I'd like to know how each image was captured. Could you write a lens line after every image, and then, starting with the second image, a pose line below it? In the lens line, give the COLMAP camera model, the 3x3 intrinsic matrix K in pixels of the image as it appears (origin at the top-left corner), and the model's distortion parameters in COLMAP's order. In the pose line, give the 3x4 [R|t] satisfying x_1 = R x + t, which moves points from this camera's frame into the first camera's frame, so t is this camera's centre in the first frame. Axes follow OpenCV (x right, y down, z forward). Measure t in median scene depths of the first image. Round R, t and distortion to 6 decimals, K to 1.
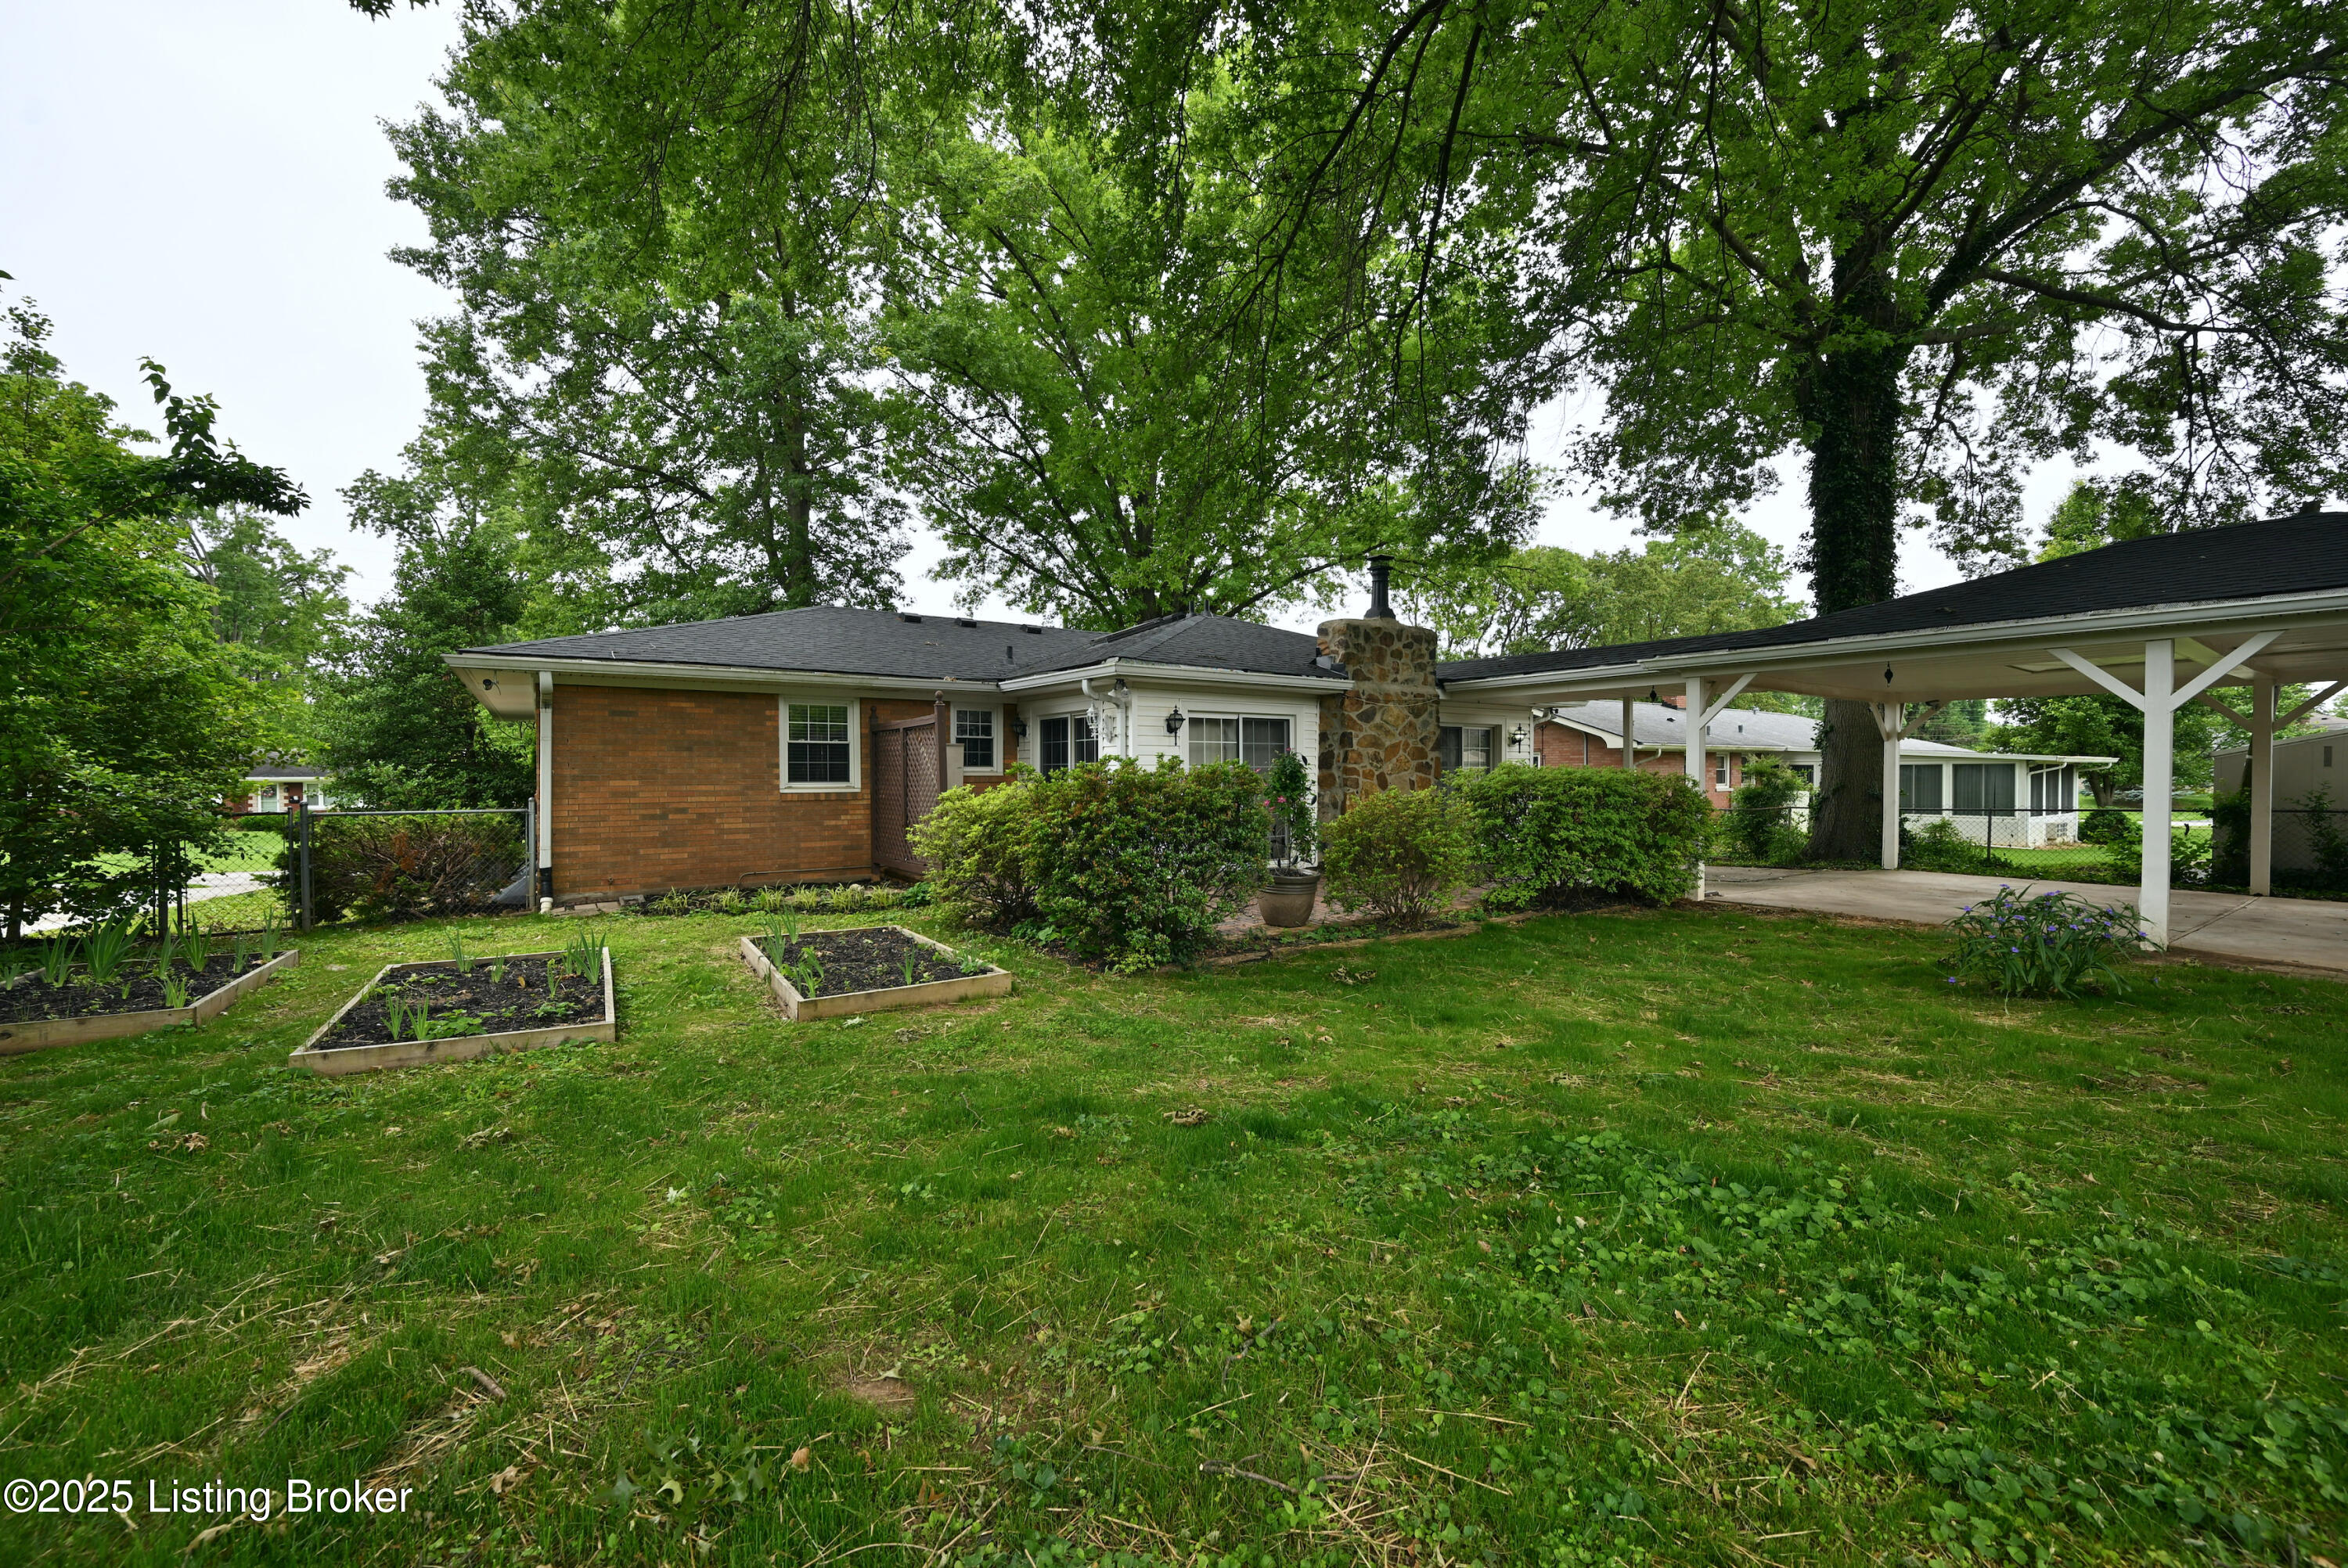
lens RADIAL K [[914.8, 0, 1171.6], [0, 914.8, 786.4], [0, 0, 1]] dist [-0.000010, -0.000114]
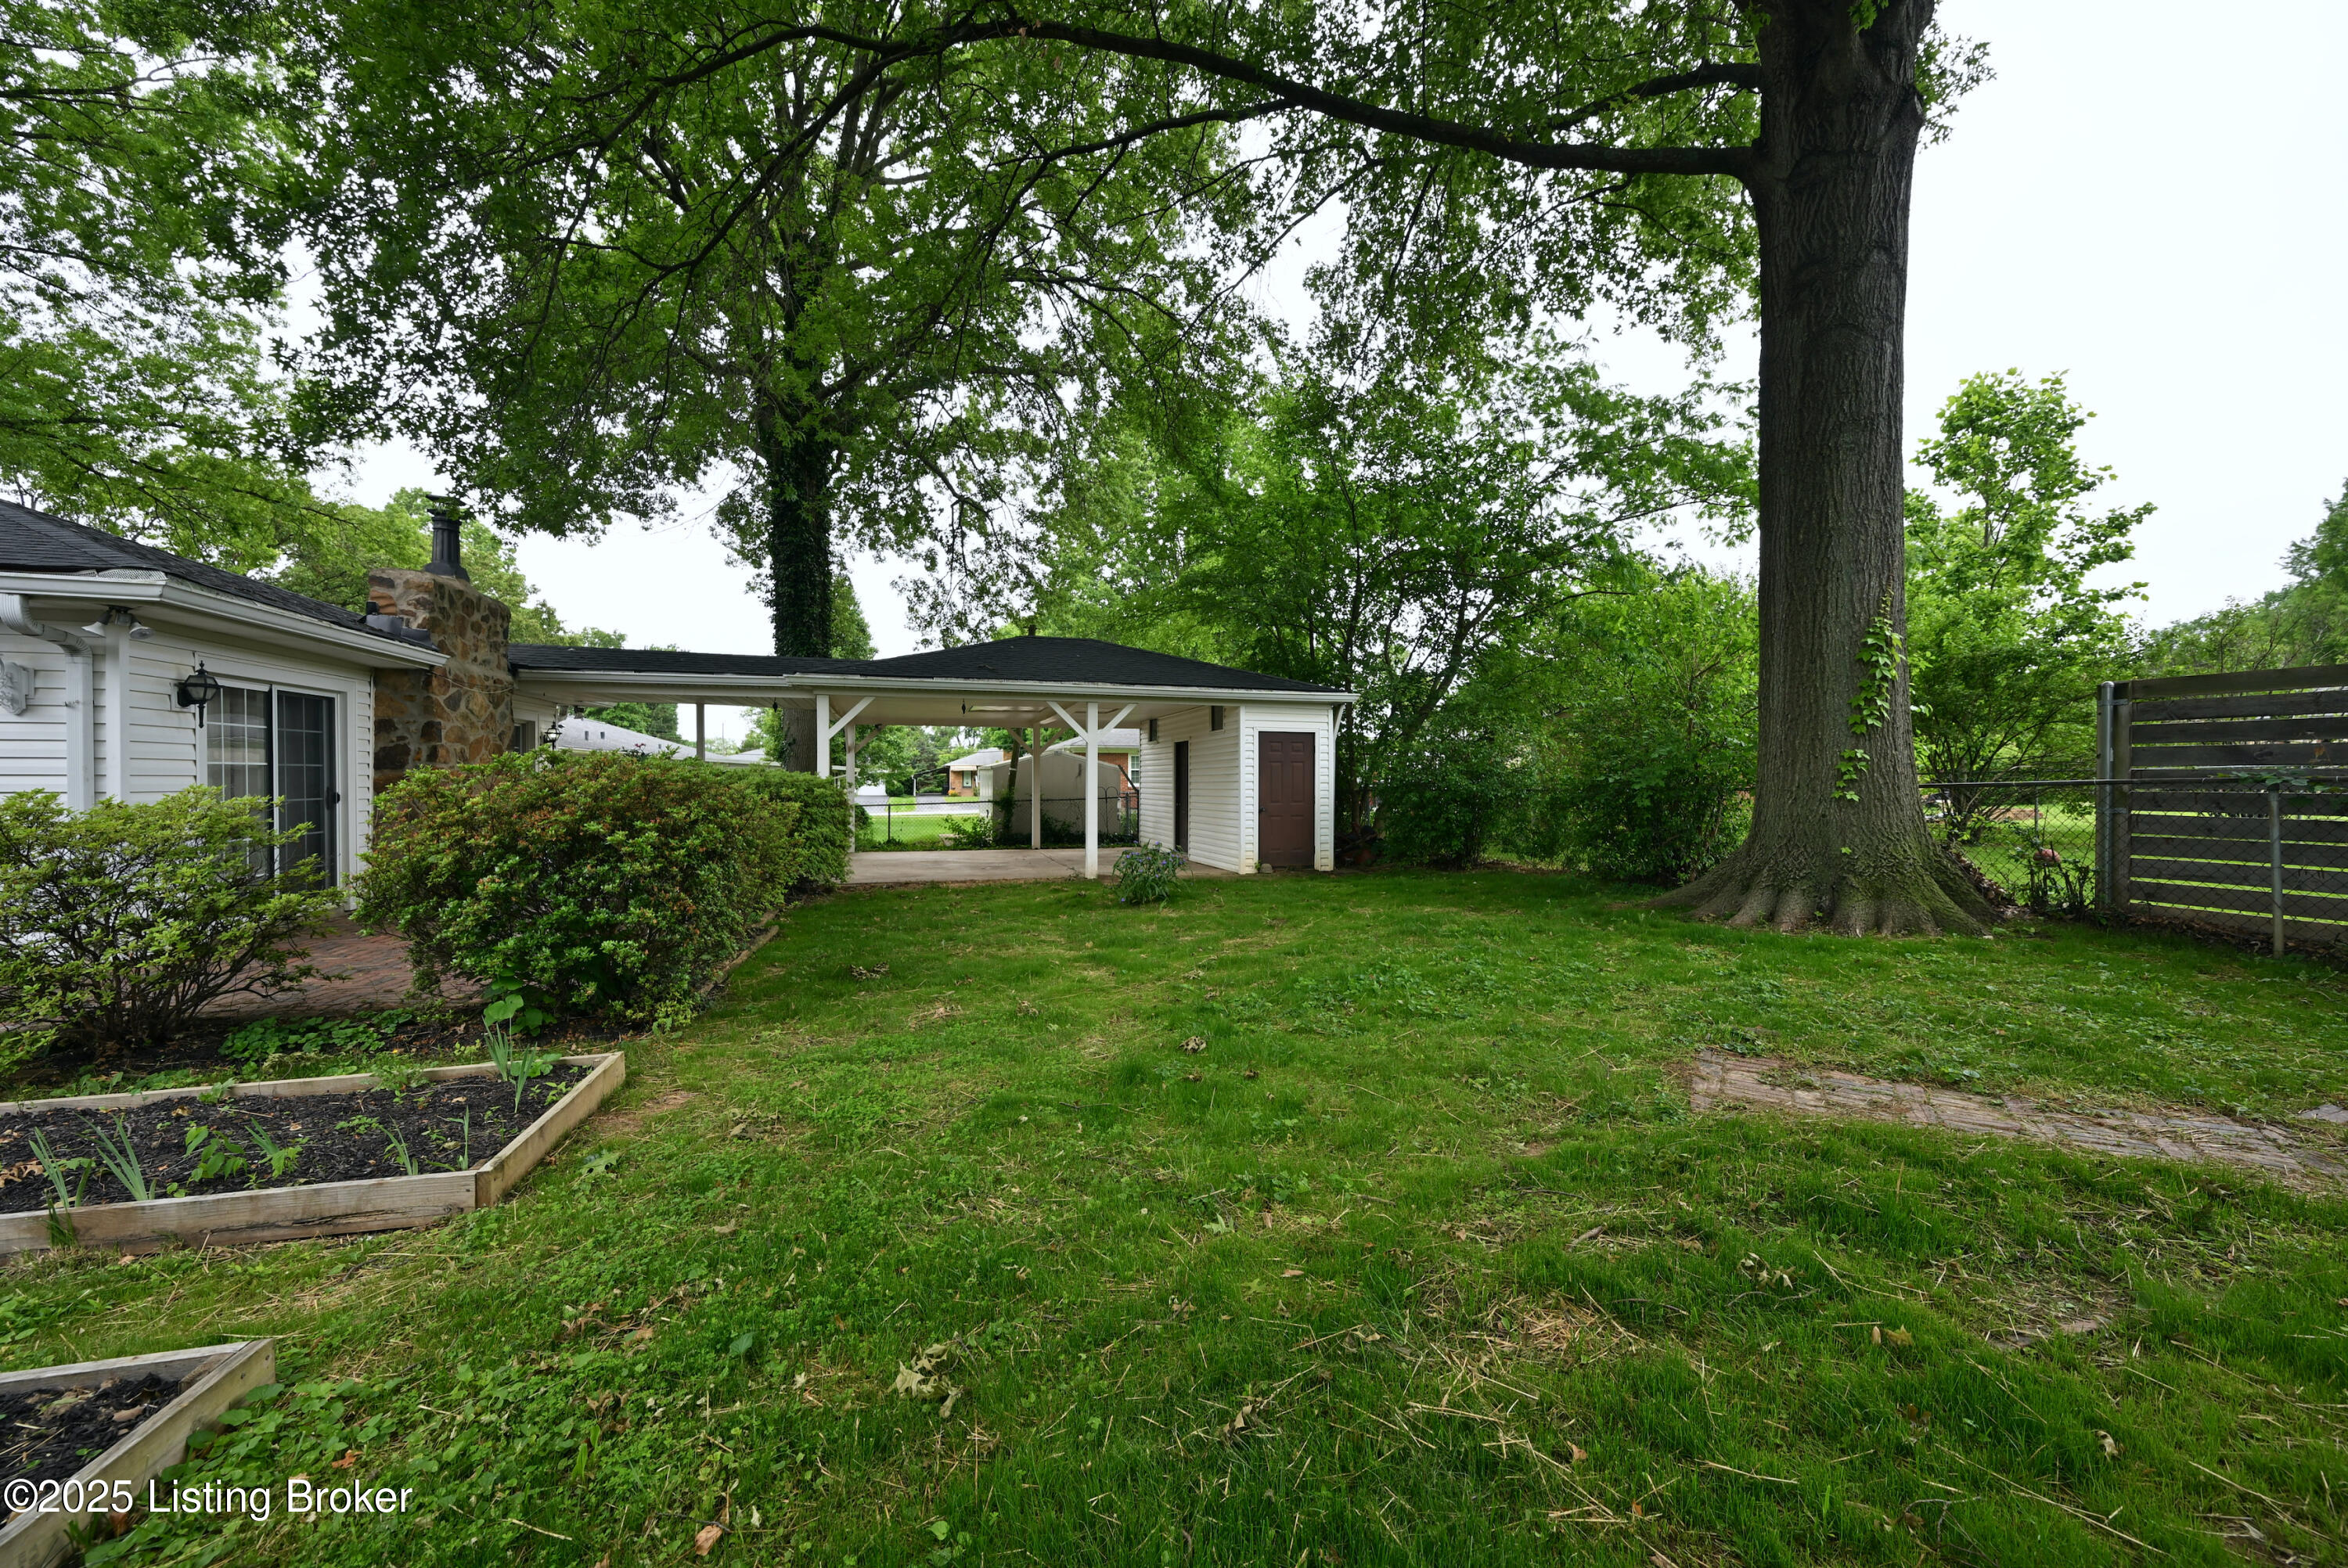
lens RADIAL K [[914.8, 0, 1171.6], [0, 914.8, 786.4], [0, 0, 1]] dist [-0.000010, -0.000114]
pose [[0.324380, -0.005244, 0.945912, -0.328054], [0.012502, 0.999921, 0.001256, 0.001437], [-0.945844, 0.011419, 0.324420, 0.172211]]
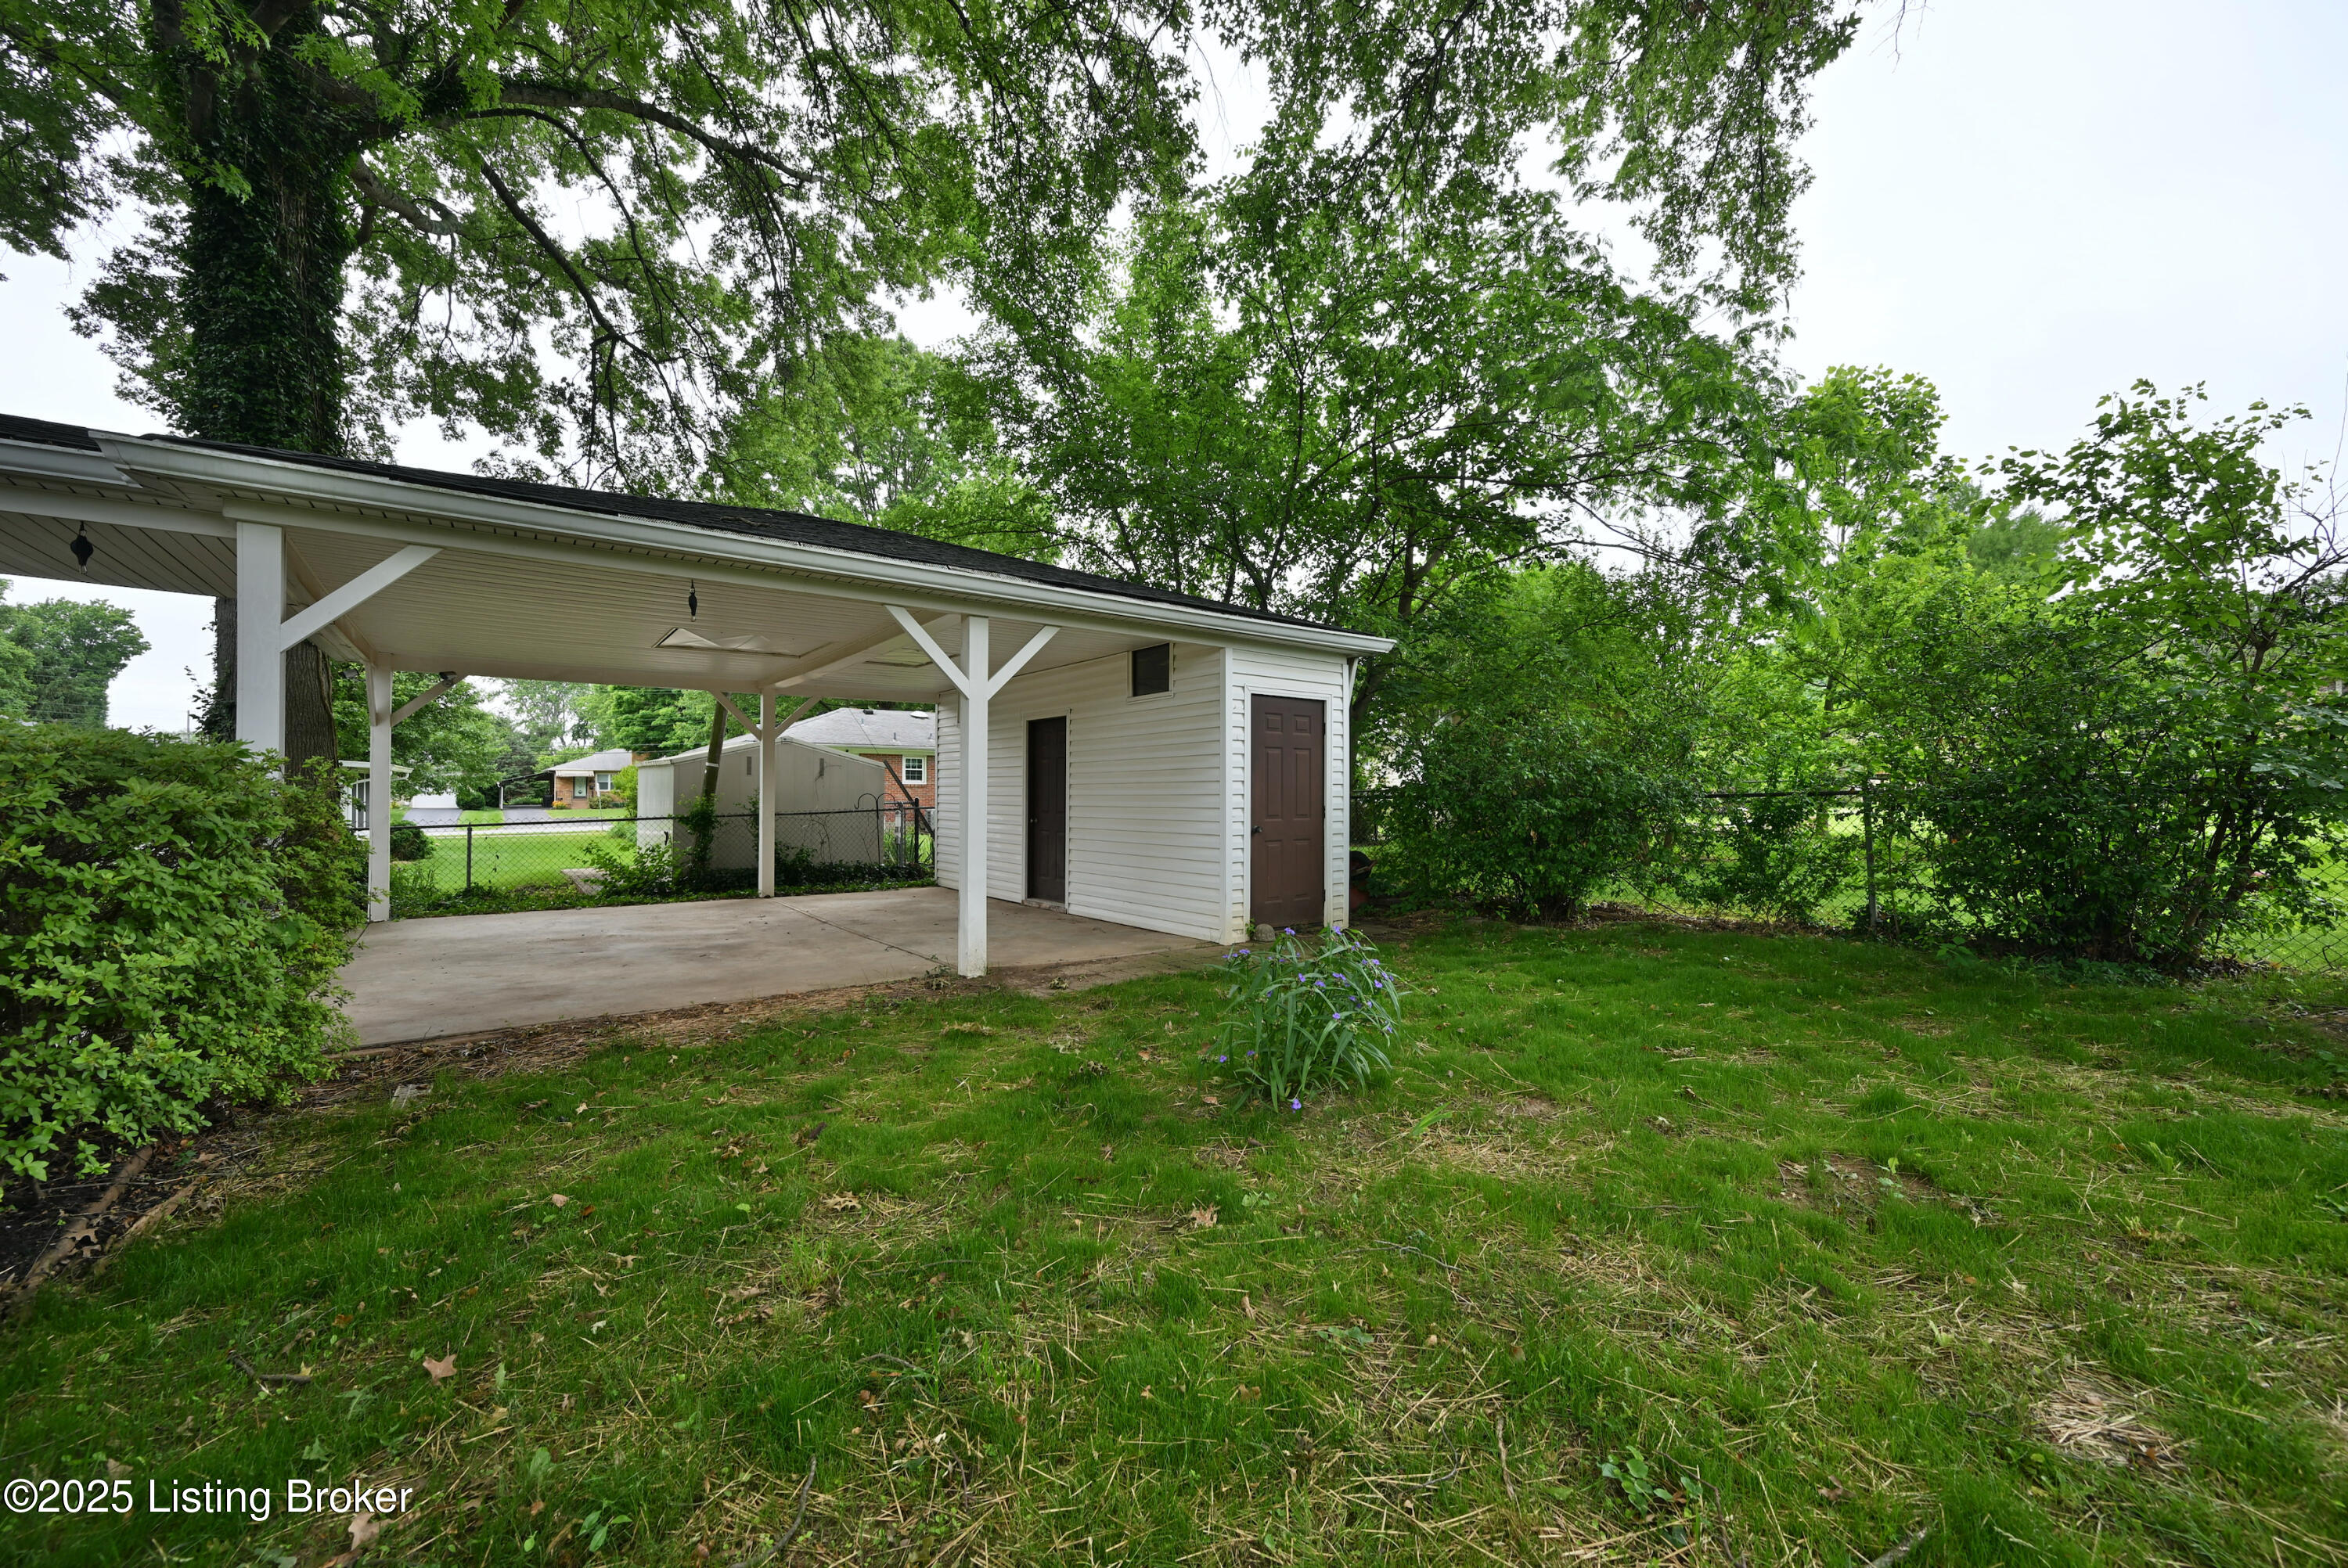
lens RADIAL K [[914.8, 0, 1171.6], [0, 914.8, 786.4], [0, 0, 1]] dist [-0.000010, -0.000114]
pose [[-0.031530, 0.007309, 0.999476, 0.123064], [0.010674, 0.999919, -0.006975, 0.005521], [-0.999446, 0.010448, -0.031605, 0.511175]]
